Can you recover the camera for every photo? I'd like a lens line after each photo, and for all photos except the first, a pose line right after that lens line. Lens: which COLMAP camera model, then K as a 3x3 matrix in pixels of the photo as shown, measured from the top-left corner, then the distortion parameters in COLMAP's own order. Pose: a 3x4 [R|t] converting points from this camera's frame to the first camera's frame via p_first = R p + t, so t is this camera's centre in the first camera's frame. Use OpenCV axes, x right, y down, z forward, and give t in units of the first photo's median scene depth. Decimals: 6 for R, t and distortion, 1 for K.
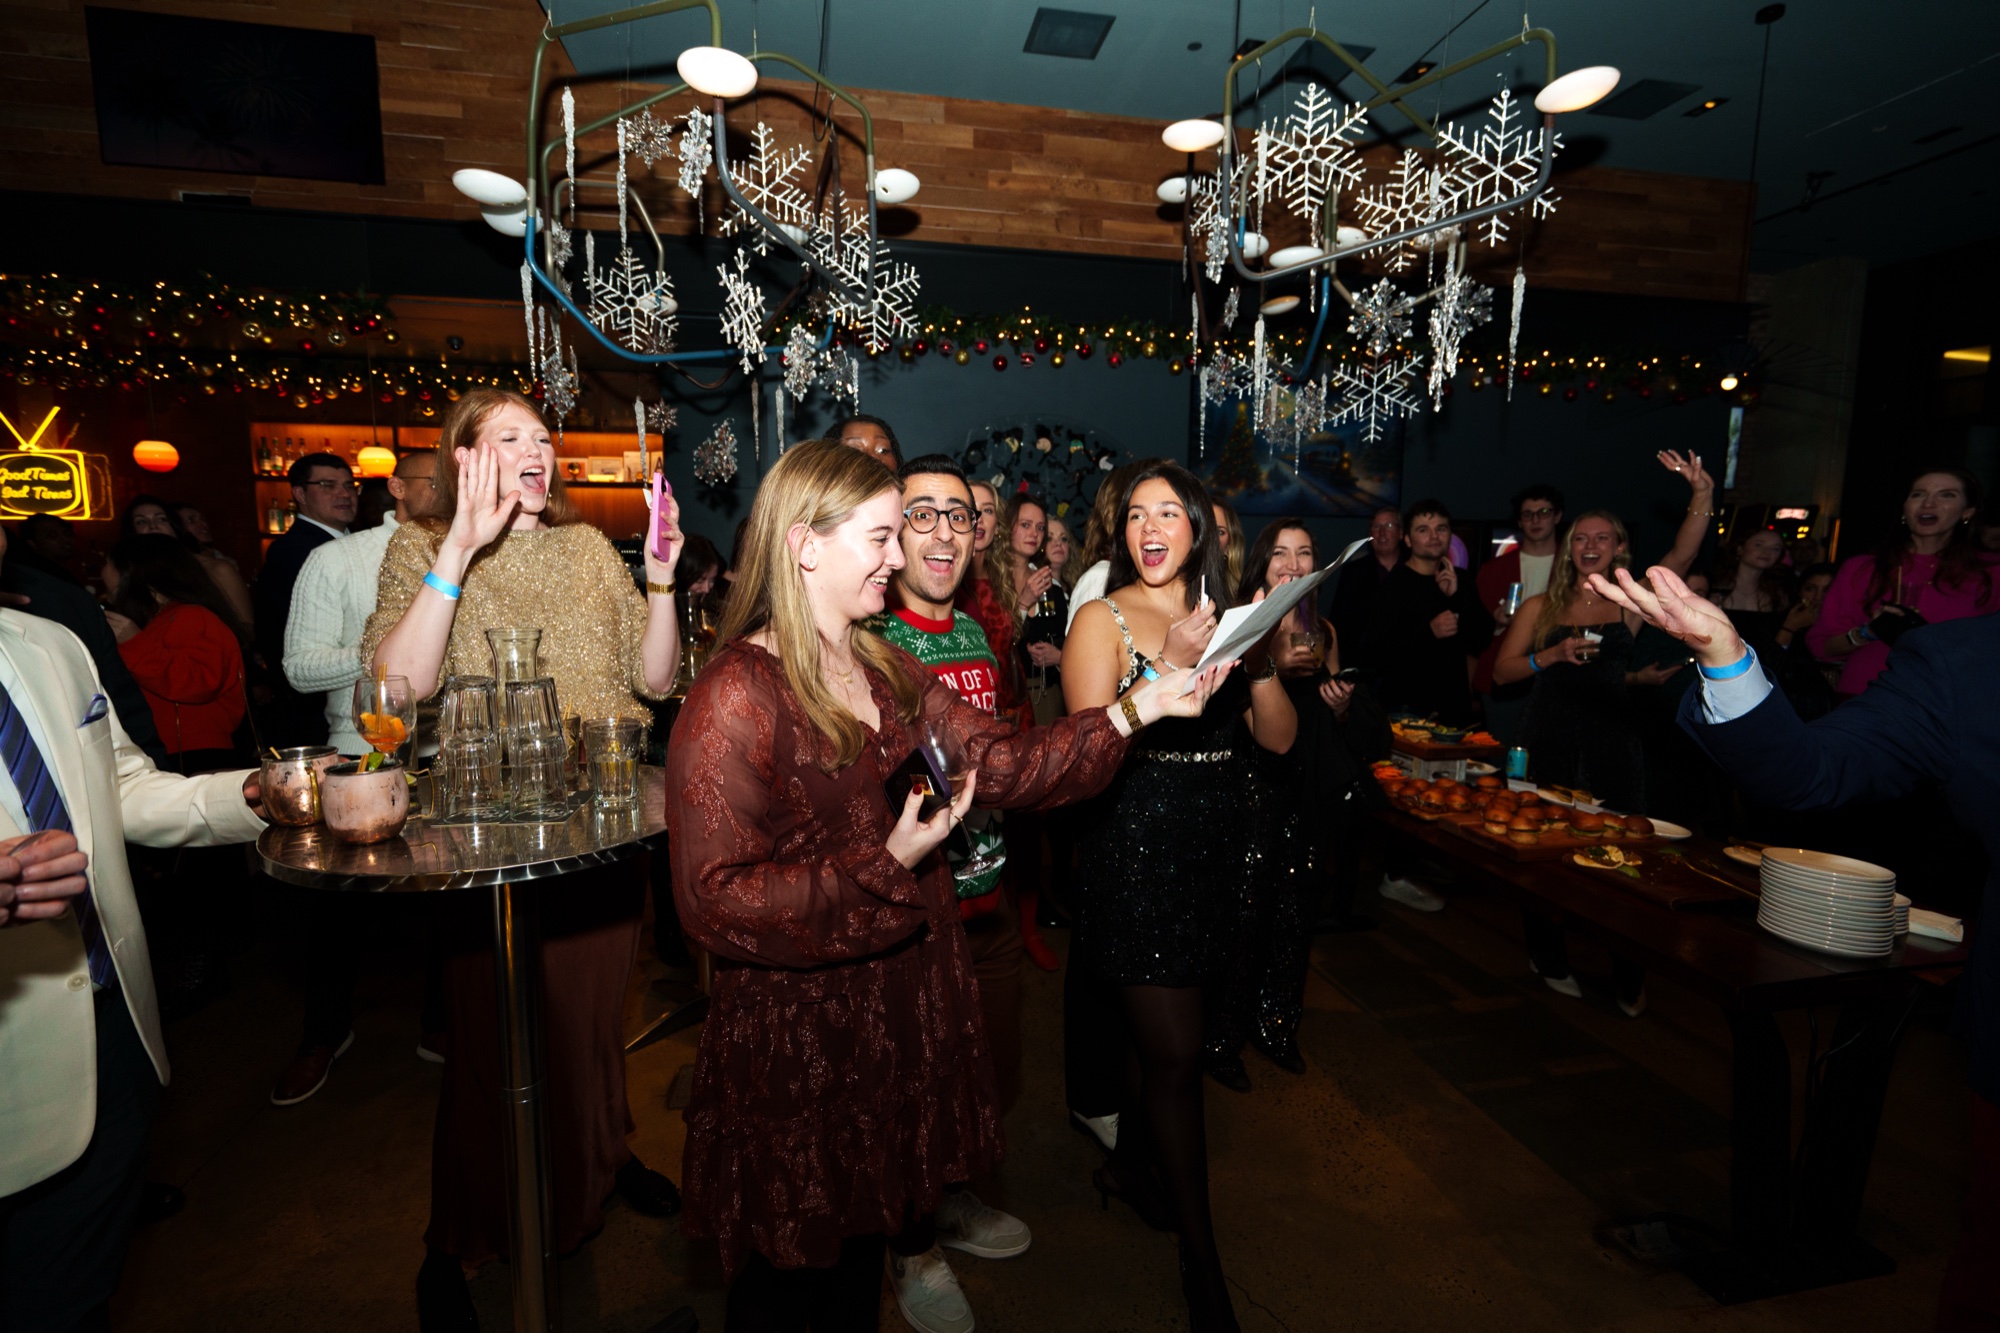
lens RADIAL K [[916.3, 0, 1006.9], [0, 916.3, 661.5], [0, 0, 1]] dist [-0.007573, 0.002579]
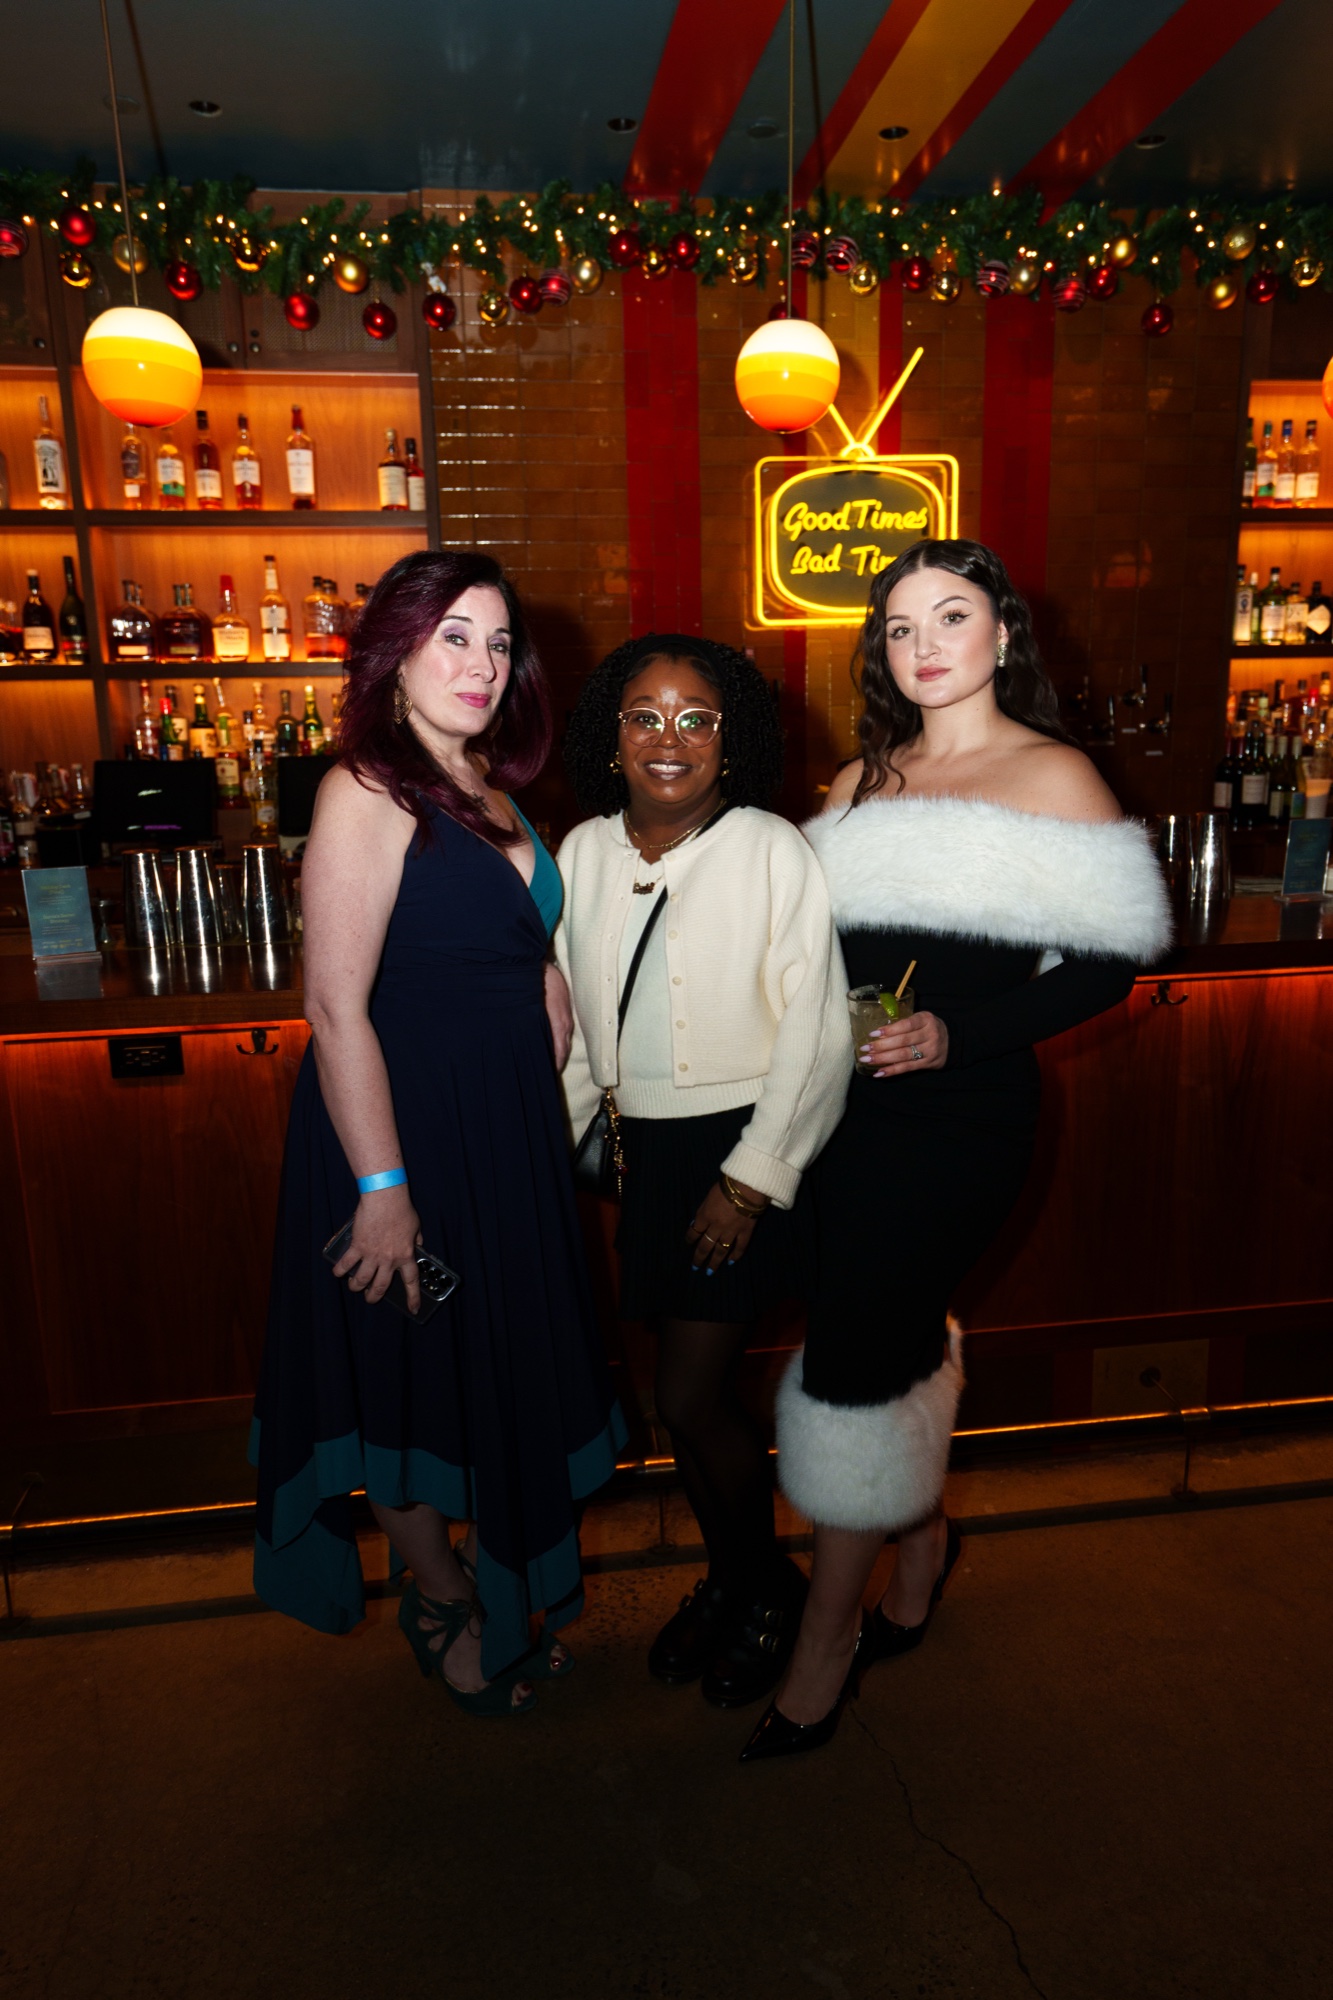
lens RADIAL K [[1366.6, 0, 667.6], [0, 1366.6, 996.5], [0, 0, 1]] dist [0.012024, 0.004066]
pose [[0.996815, -0.008558, -0.079293, -1.104381], [0.016747, 0.994519, 0.103205, -0.049587], [0.077975, -0.104204, 0.991495, 0.335586]]
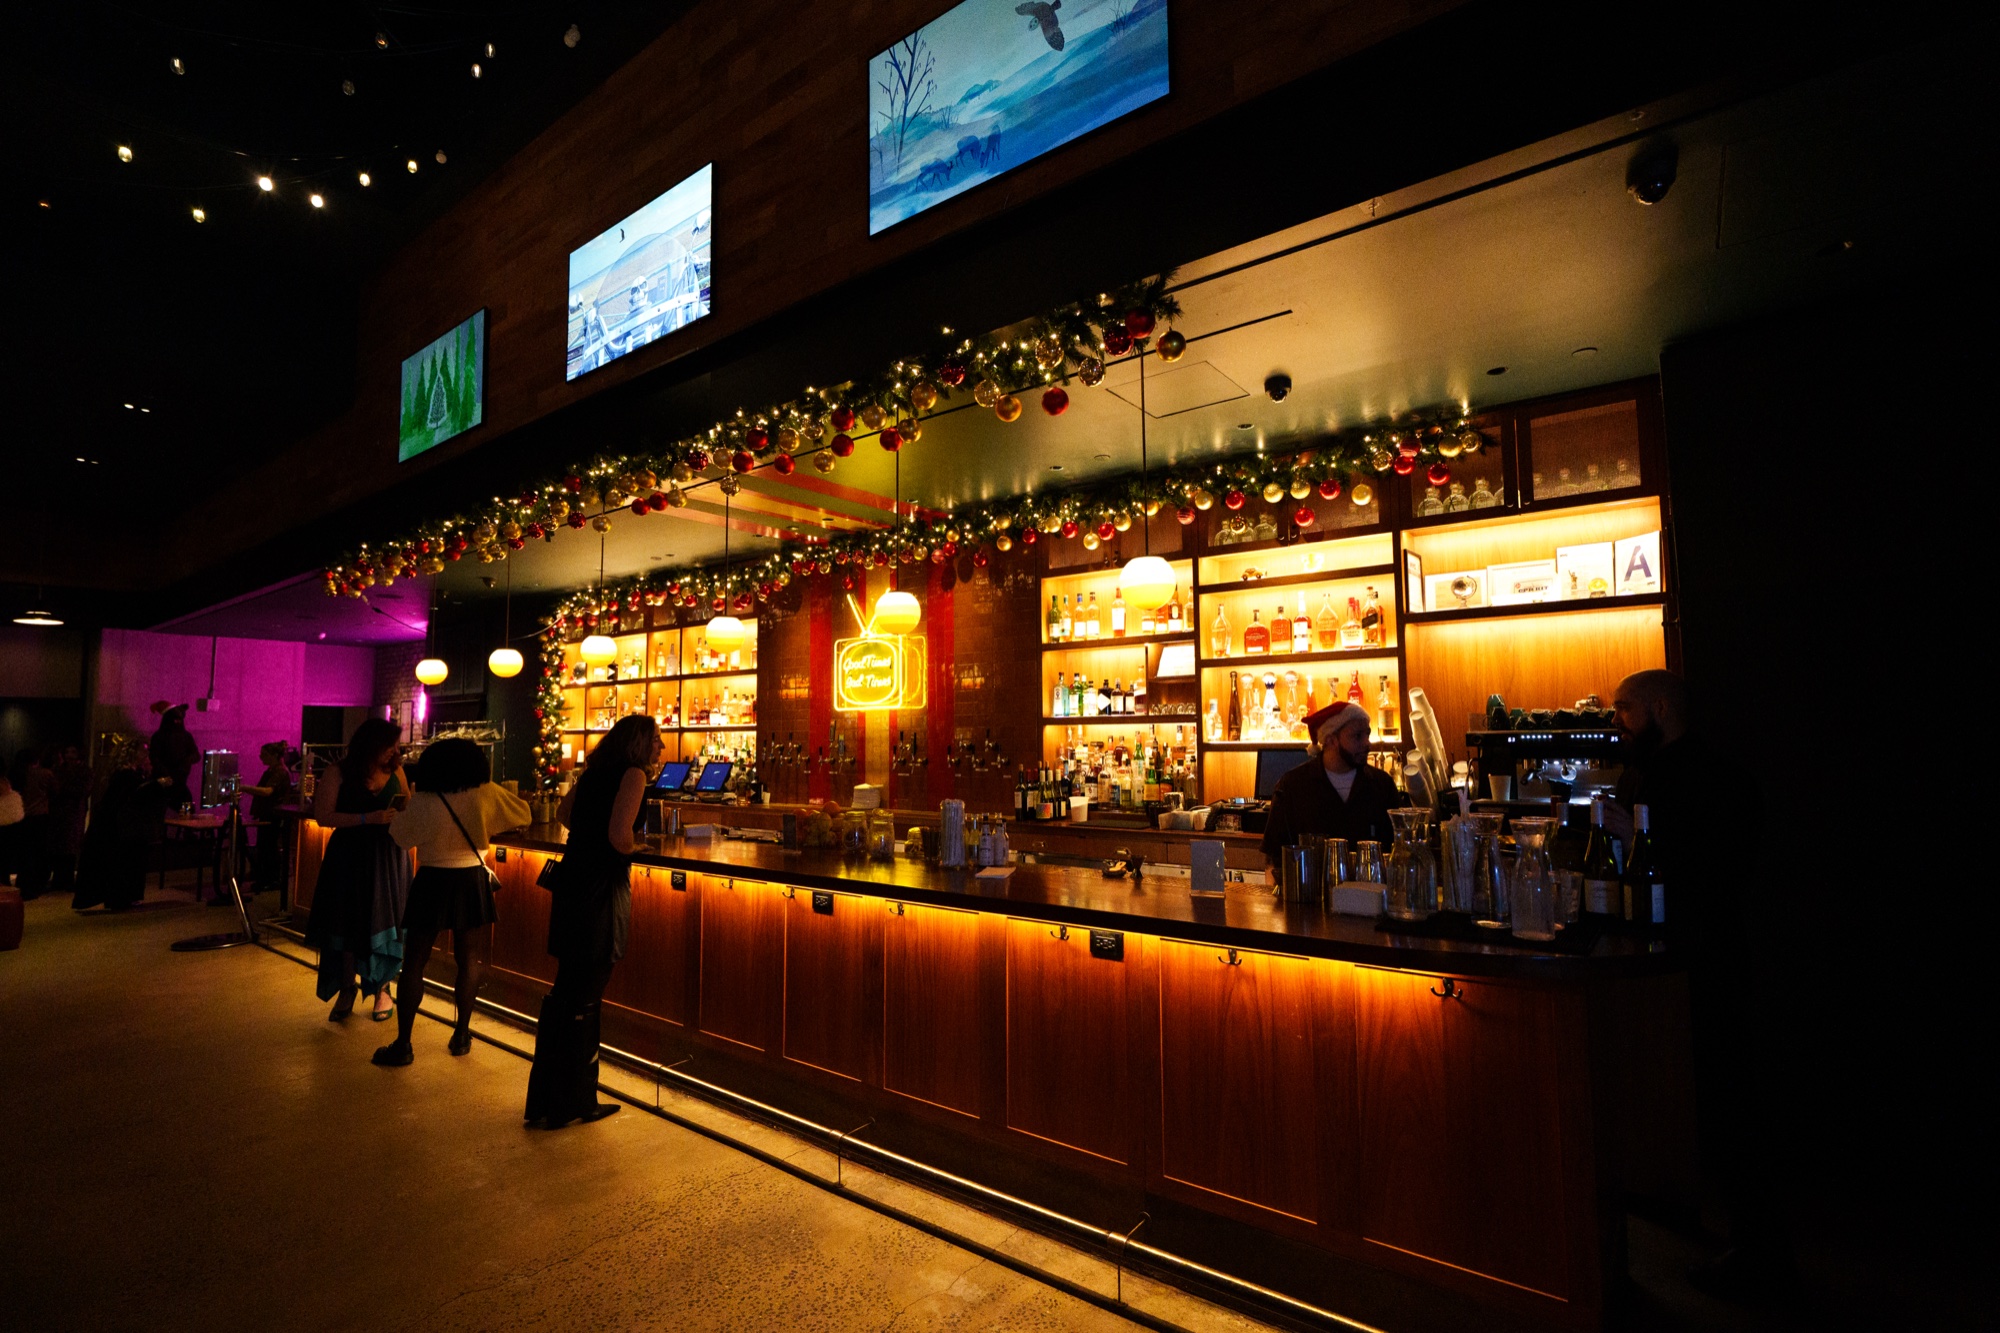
lens RADIAL K [[916.3, 0, 994.4], [0, 916.3, 659.0], [0, 0, 1]] dist [-0.007573, 0.002579]
pose [[0.669869, -0.077937, -0.738378, -0.287389], [-0.073660, 0.982594, -0.170540, -0.057893], [0.738816, 0.168628, 0.652468, 0.482266]]
